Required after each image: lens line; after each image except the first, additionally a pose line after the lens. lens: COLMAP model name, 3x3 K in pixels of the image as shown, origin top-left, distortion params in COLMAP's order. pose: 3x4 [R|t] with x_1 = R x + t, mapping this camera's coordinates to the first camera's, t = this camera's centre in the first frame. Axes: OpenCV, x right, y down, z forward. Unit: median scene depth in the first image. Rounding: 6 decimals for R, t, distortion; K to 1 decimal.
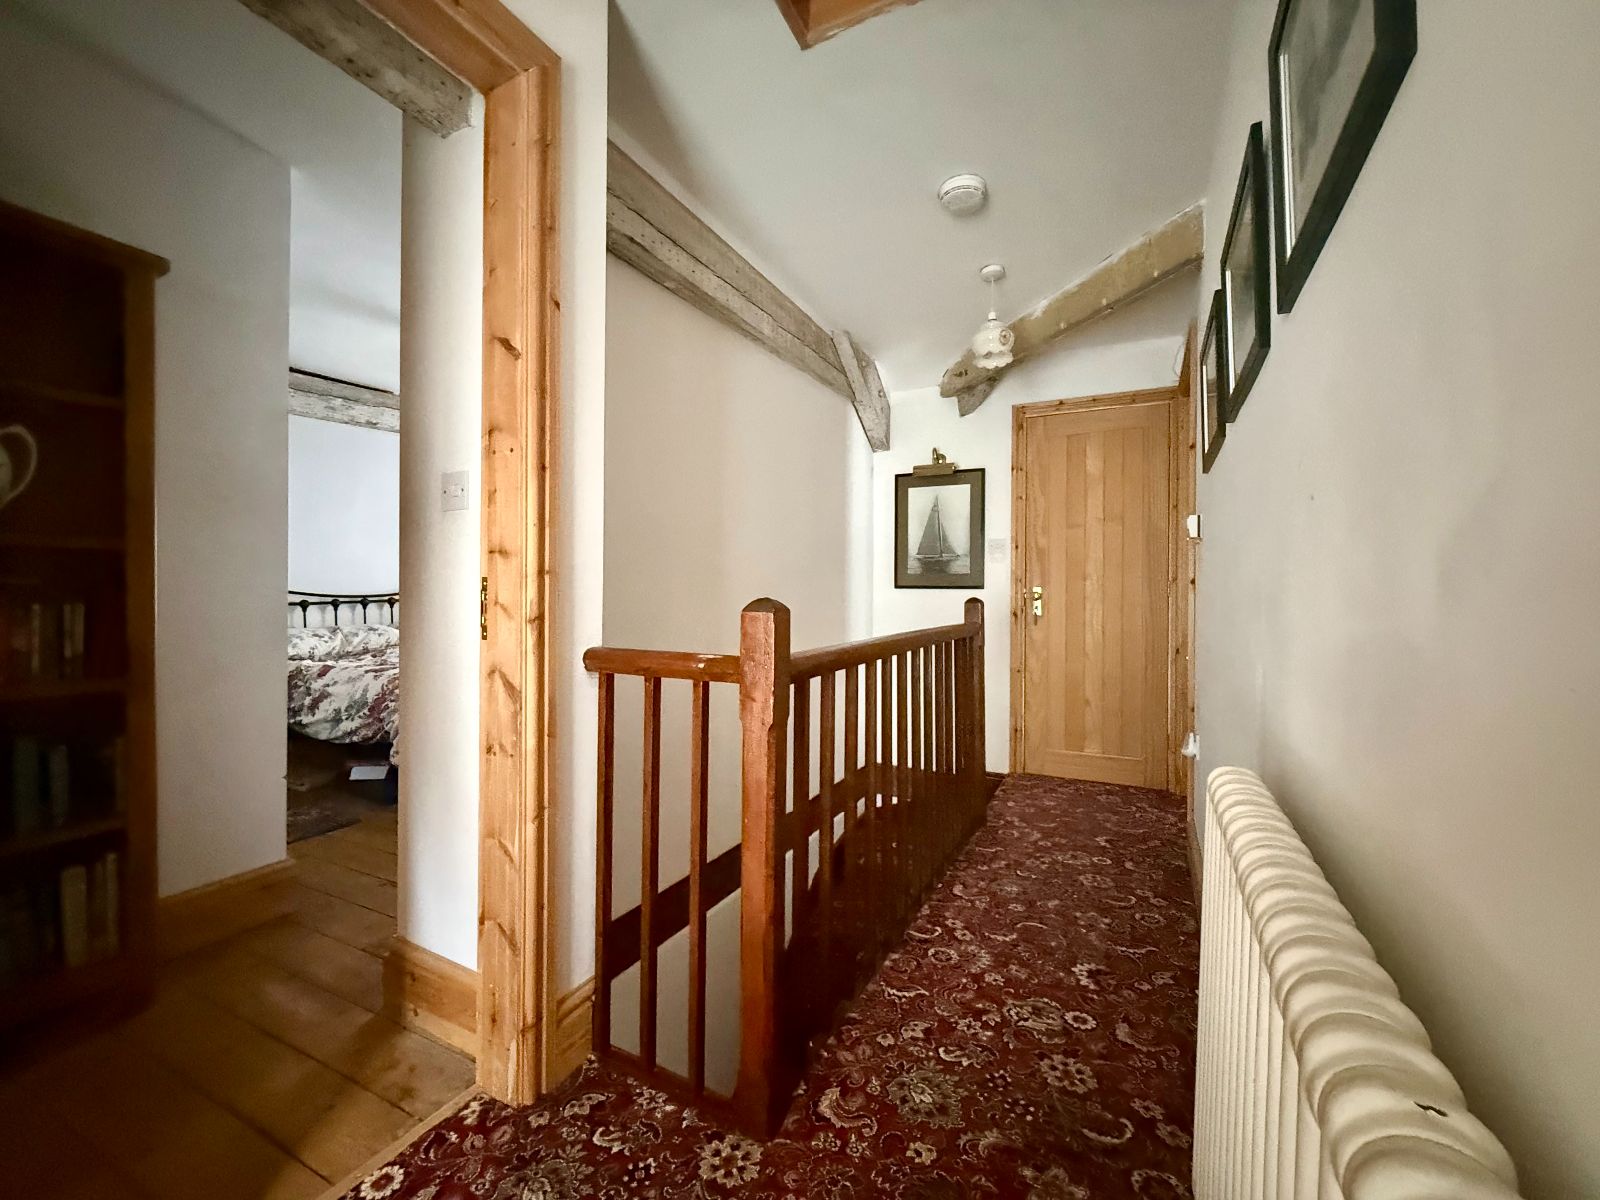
lens RADIAL K [[636.5, 0, 801.7], [0, 636.5, 595.7], [0, 0, 1]] dist [-0.000458, 0.000205]
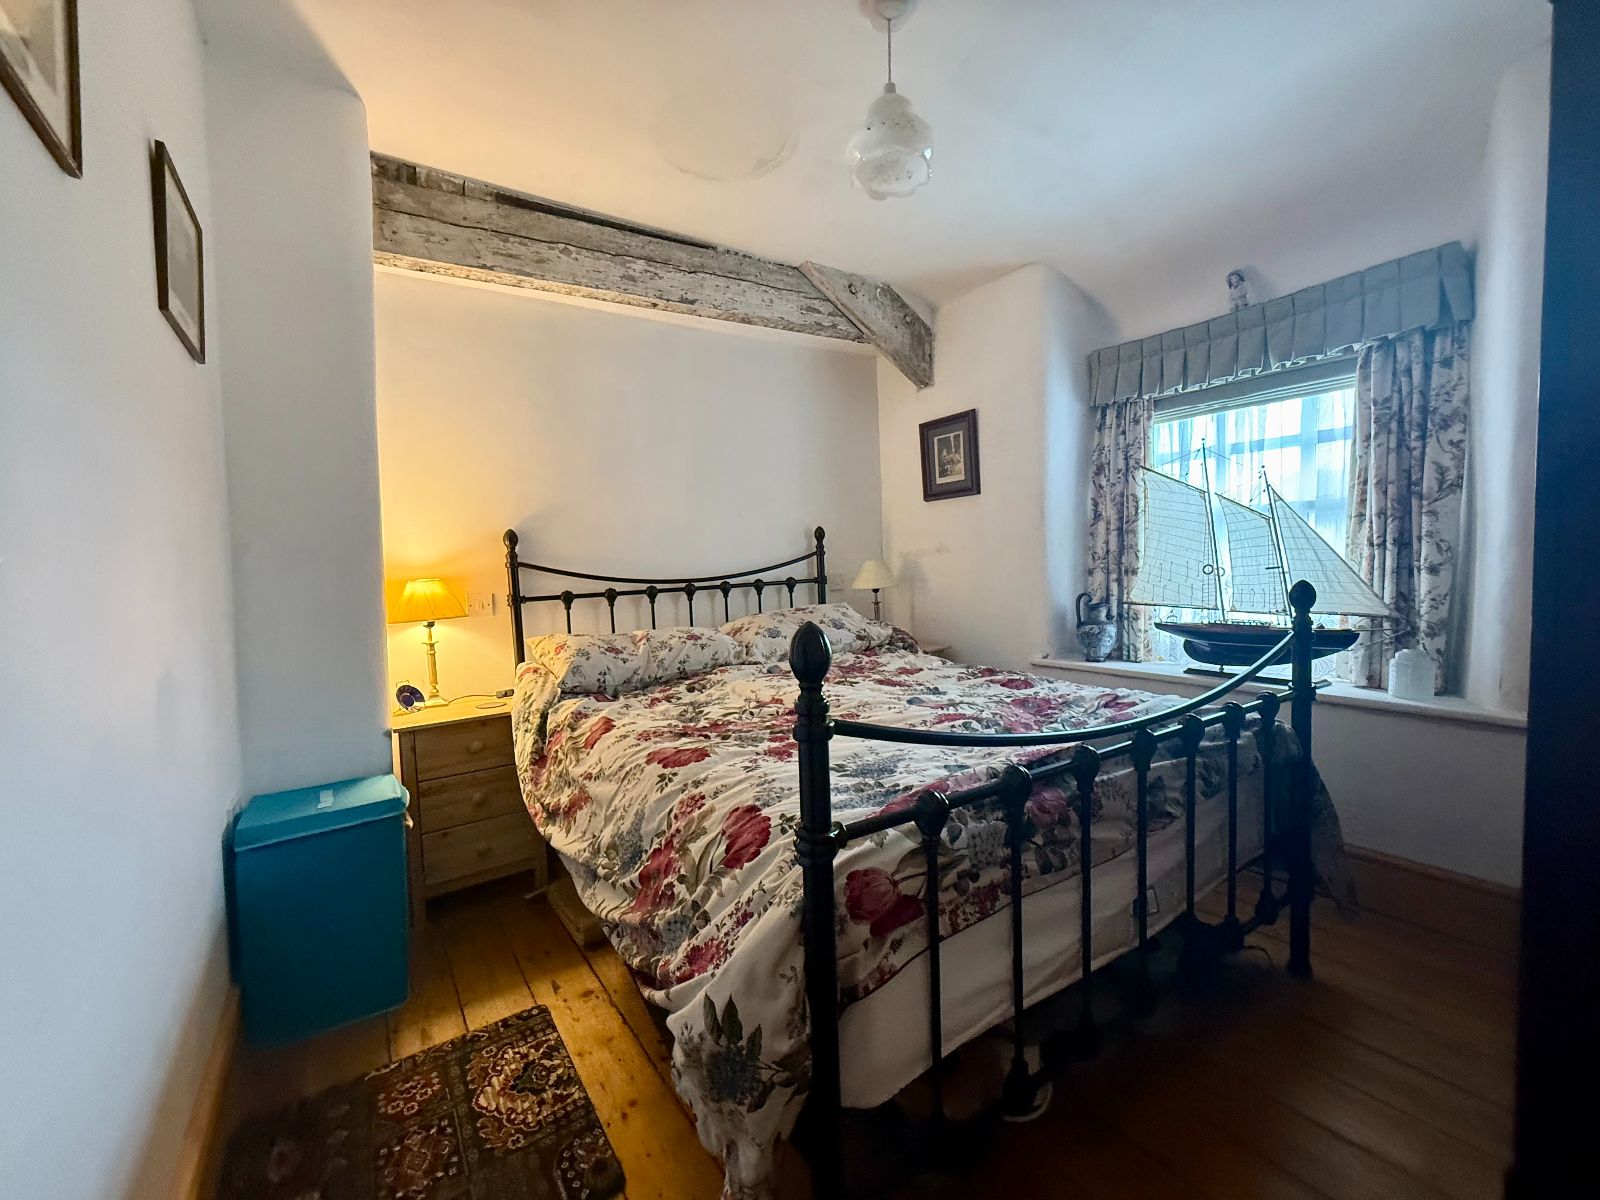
lens RADIAL K [[636.5, 0, 802.6], [0, 636.5, 593.6], [0, 0, 1]] dist [-0.000458, 0.000205]
pose [[0.879370, 0.000076, -0.476138, -0.295807], [0.019322, 0.999170, 0.035846, -0.007556], [0.475746, -0.040722, 0.878639, 0.520089]]
